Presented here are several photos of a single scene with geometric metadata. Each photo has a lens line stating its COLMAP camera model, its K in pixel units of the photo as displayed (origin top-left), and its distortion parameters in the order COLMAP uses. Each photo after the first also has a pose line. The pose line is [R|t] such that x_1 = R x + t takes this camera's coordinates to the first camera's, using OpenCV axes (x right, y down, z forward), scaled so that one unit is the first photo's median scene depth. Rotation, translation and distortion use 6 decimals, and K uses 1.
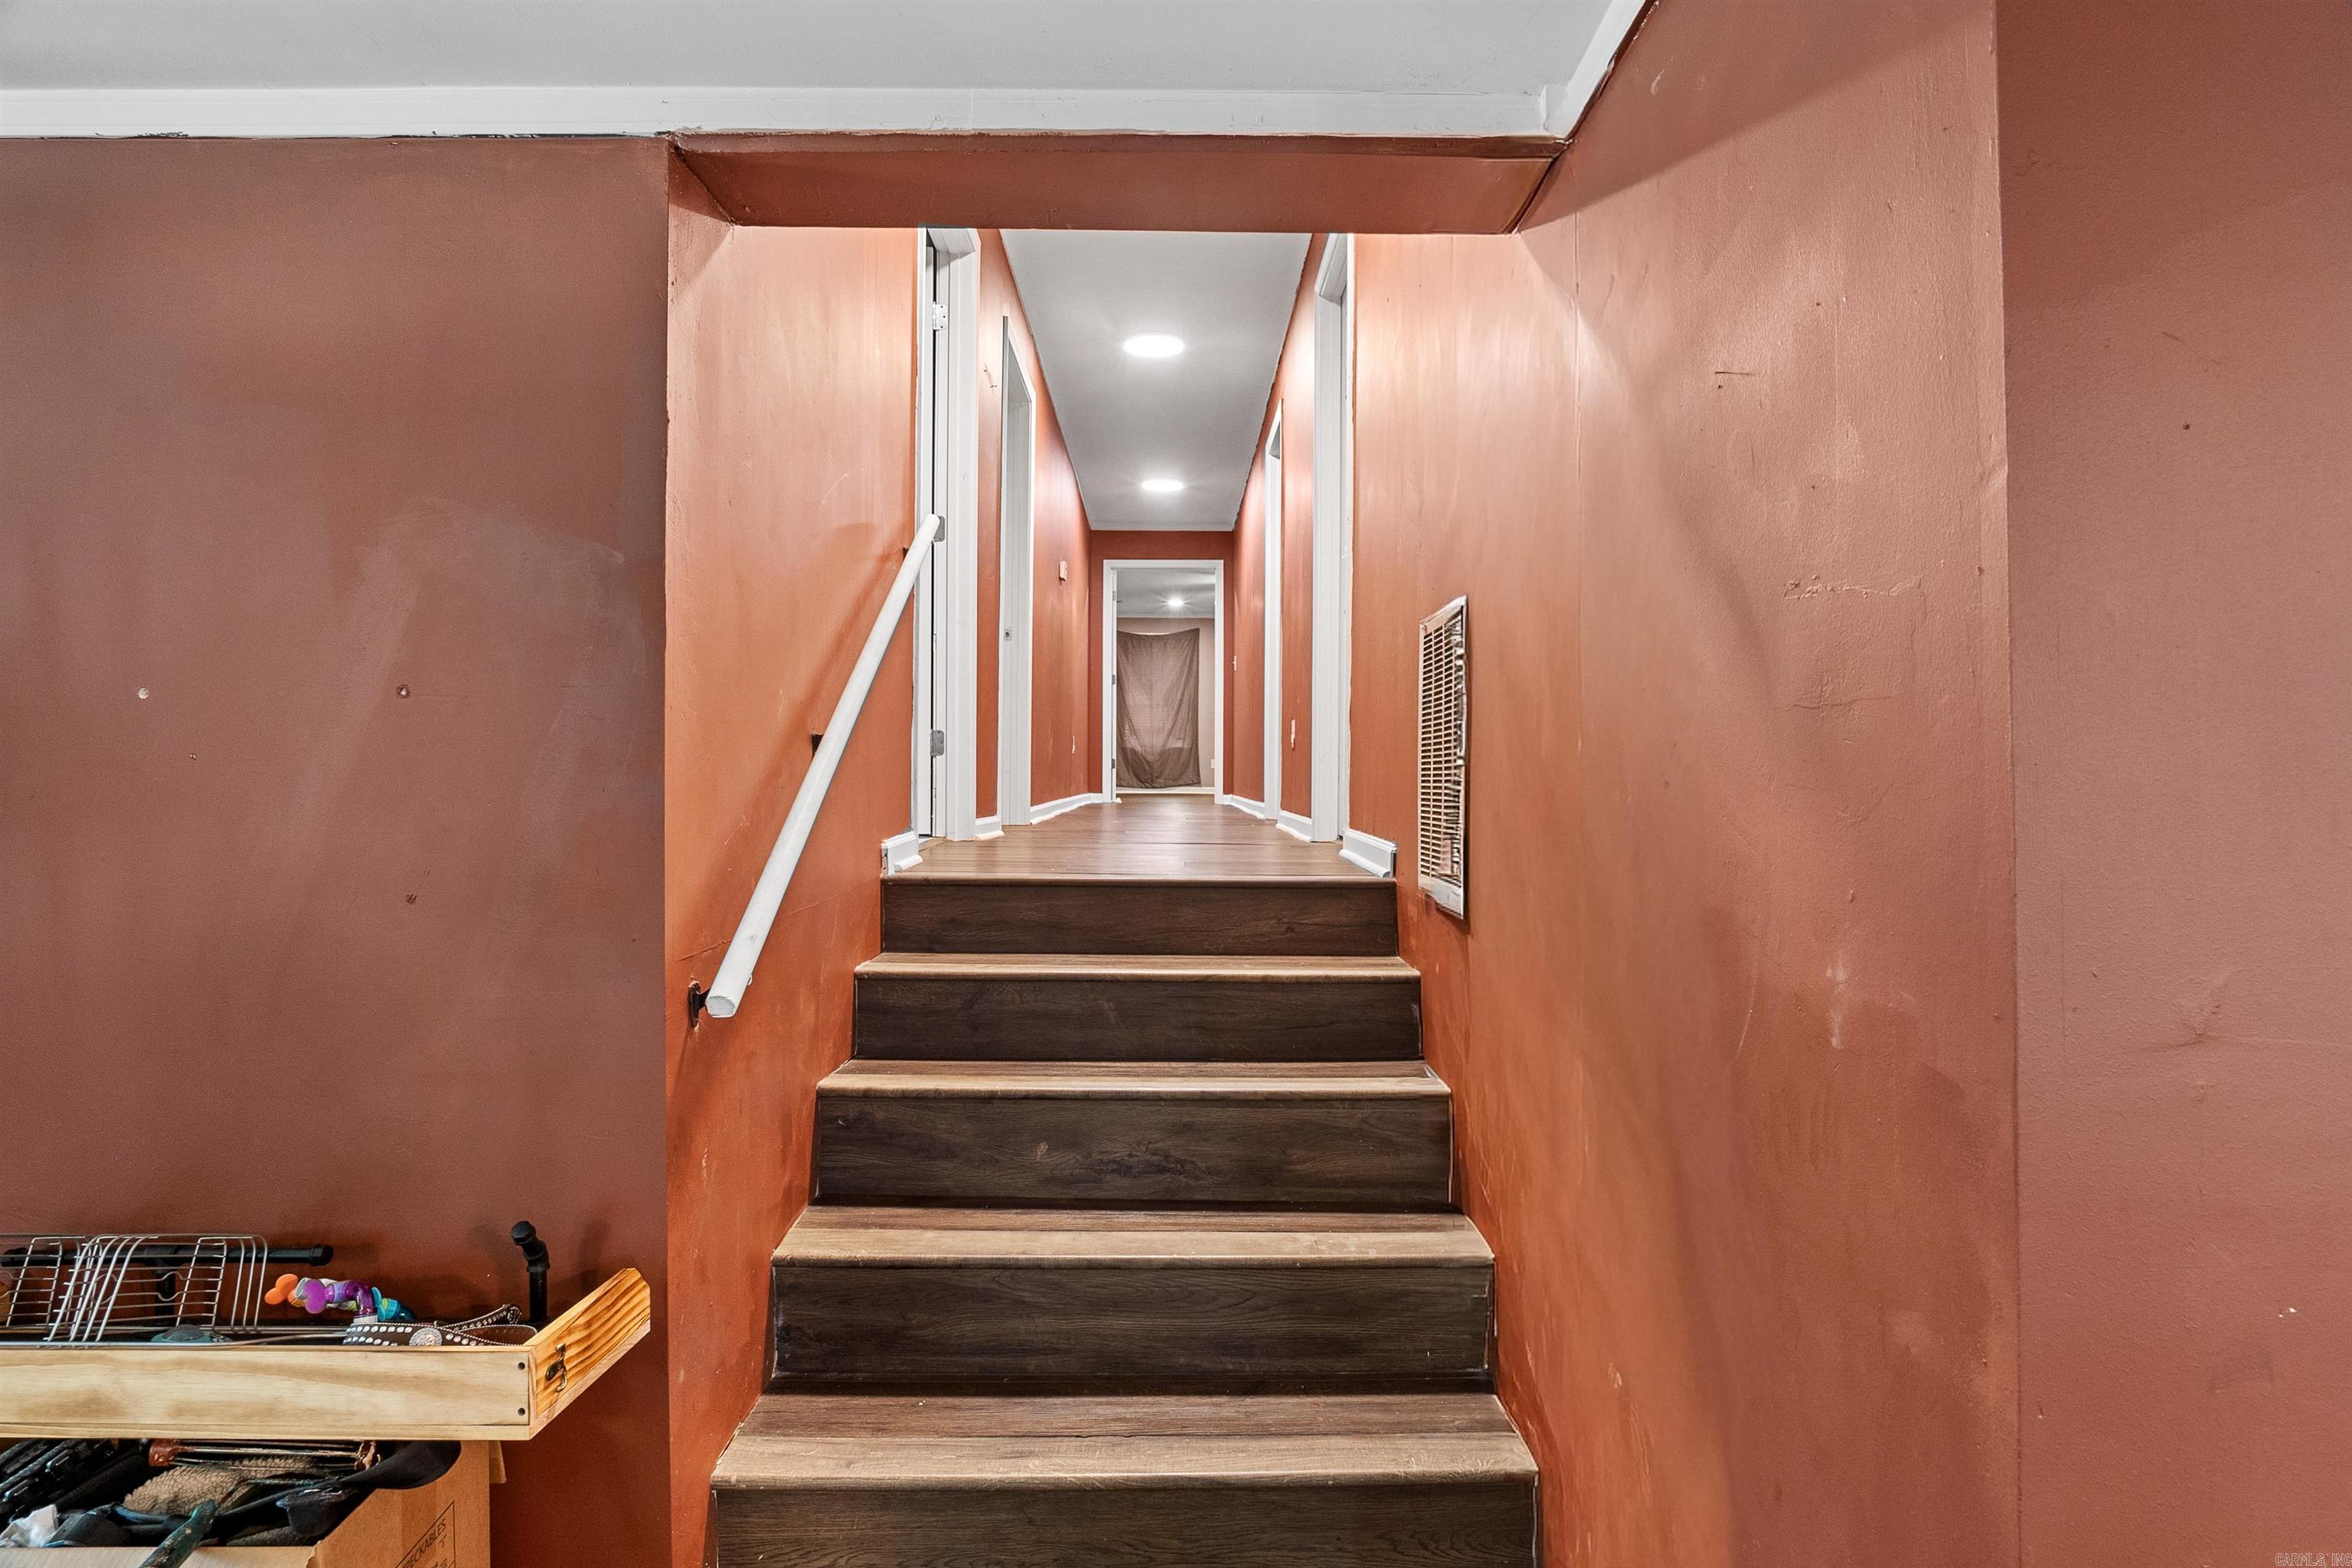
lens RADIAL K [[1238.6, 0, 1177.4], [0, 1238.6, 722.2], [0, 0, 1]] dist [-0.030372, 0.008013]
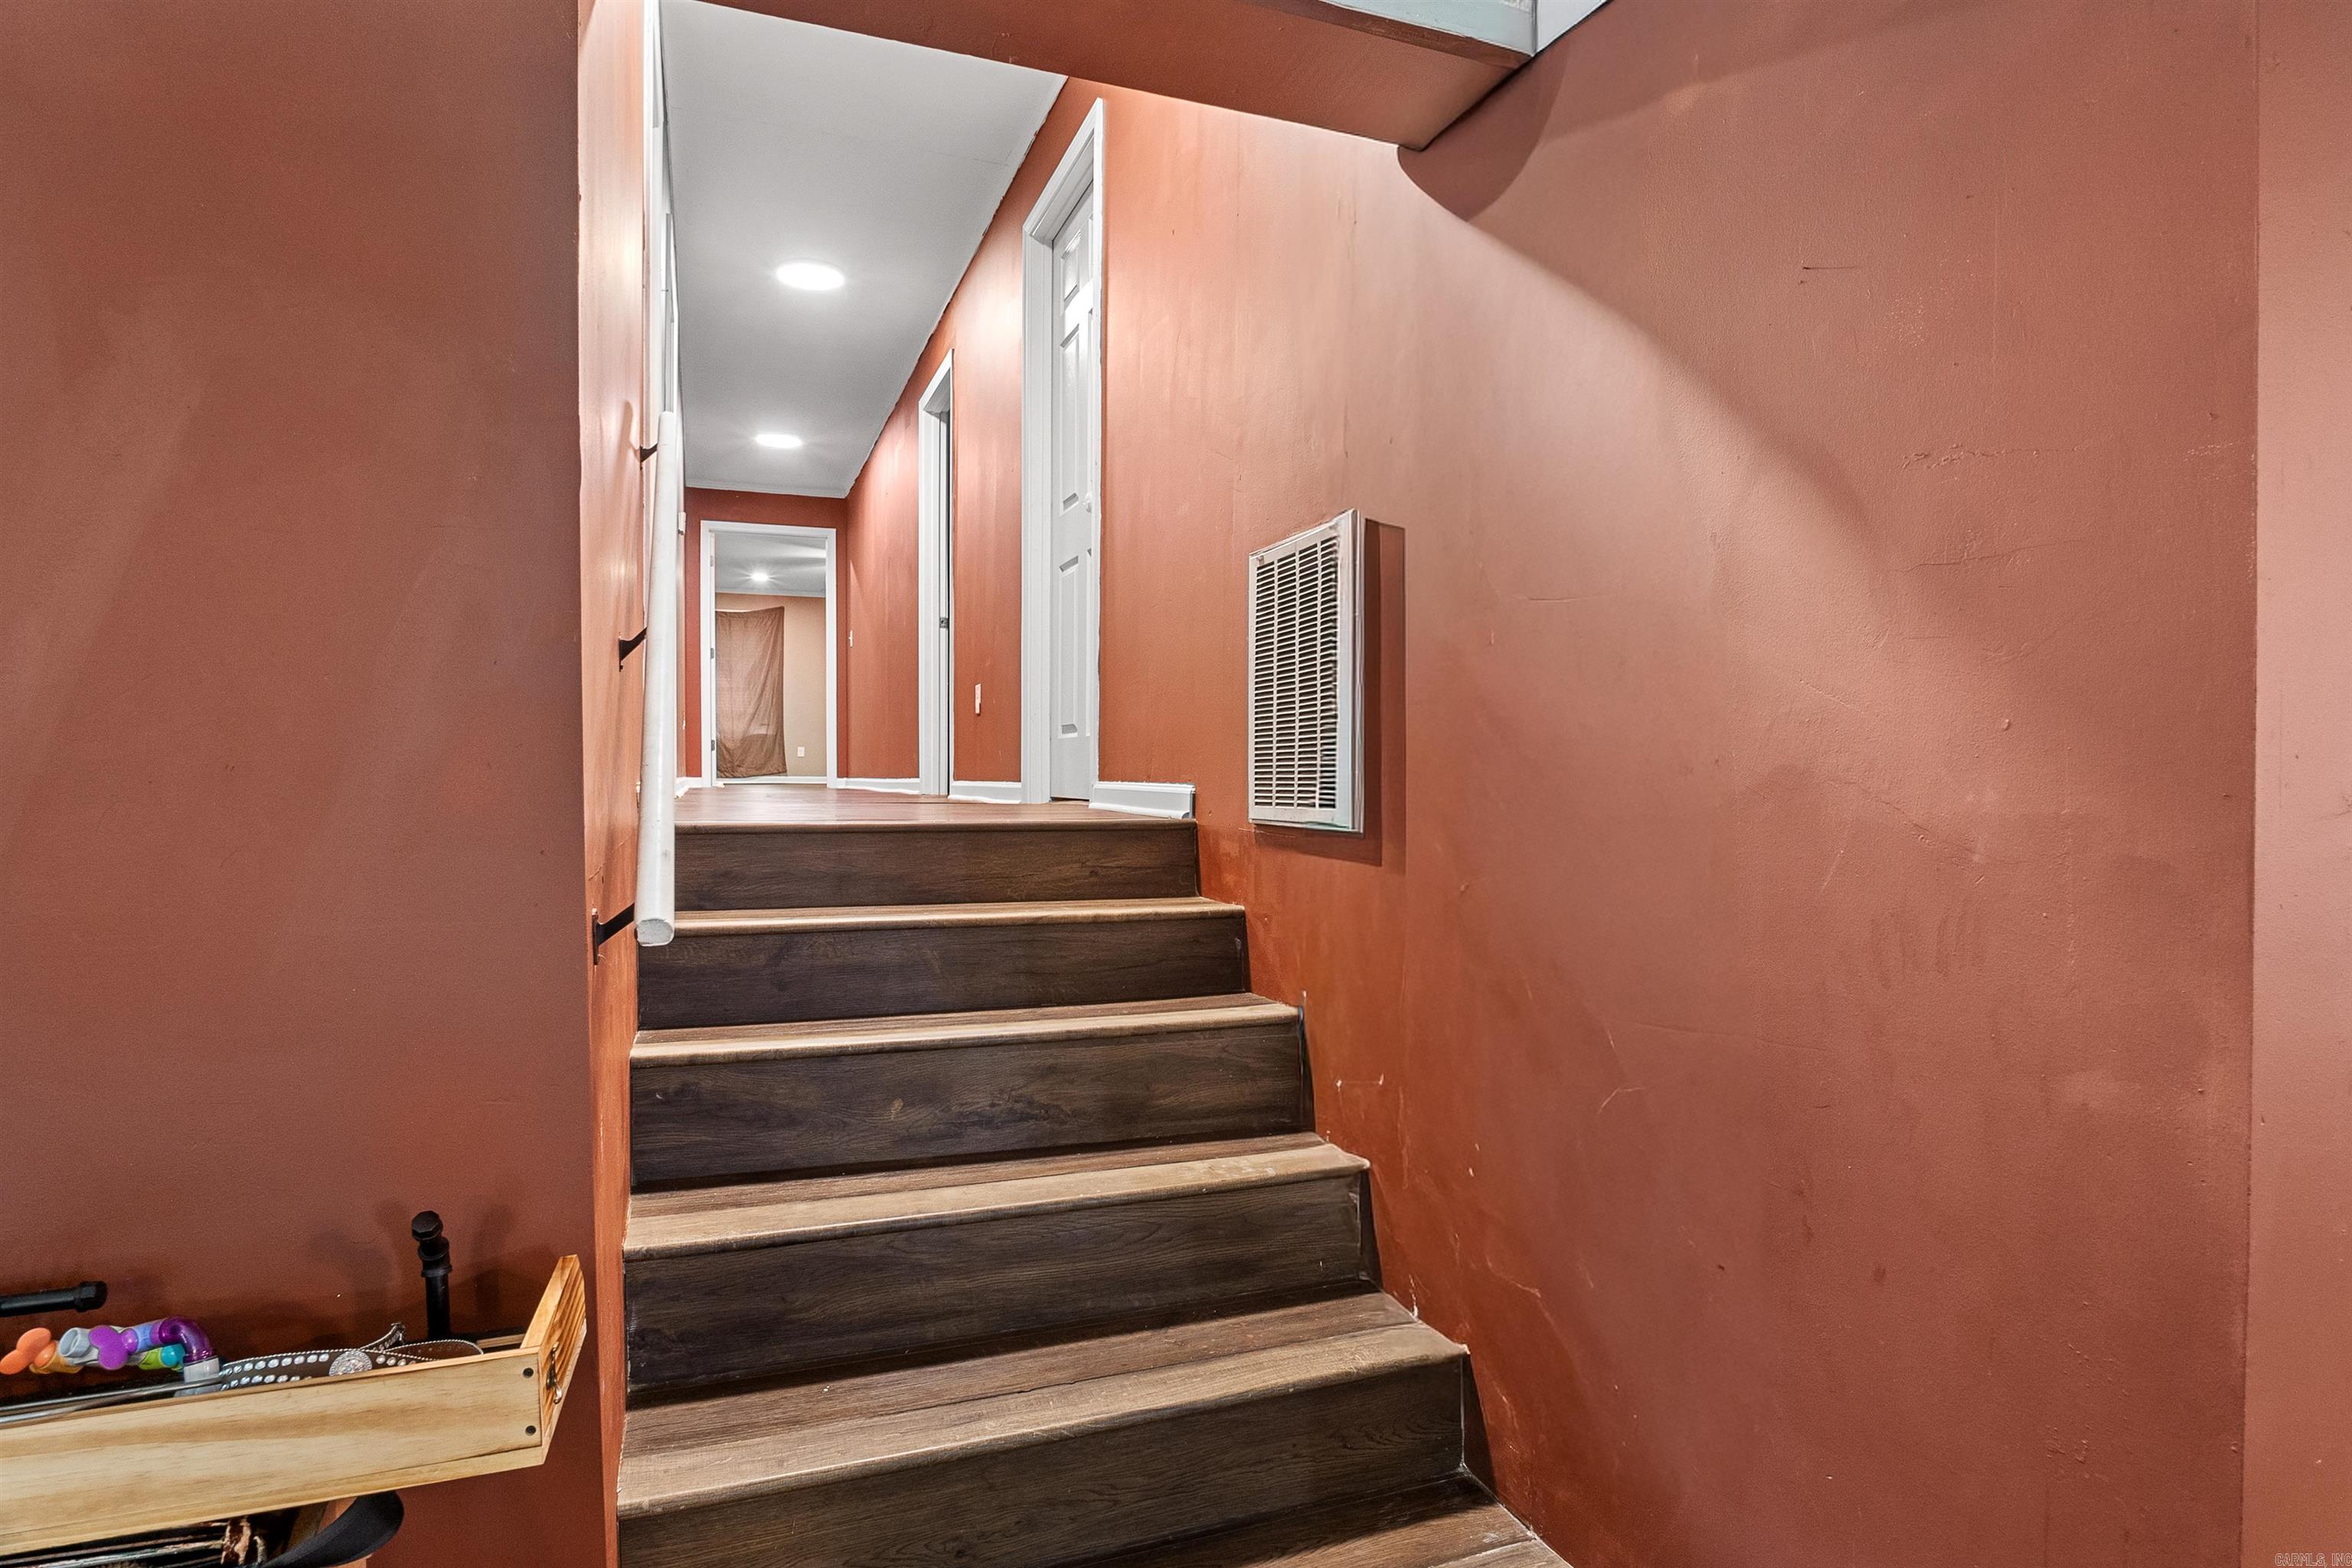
lens RADIAL K [[1258.9, 0, 1173.8], [0, 1258.9, 765.9], [0, 0, 1]] dist [-0.031704, 0.009454]
pose [[0.941058, -0.000892, 0.338243, -0.238378], [-0.011863, 0.999294, 0.035641, 0.063310], [-0.338036, -0.037553, 0.940384, 0.078446]]
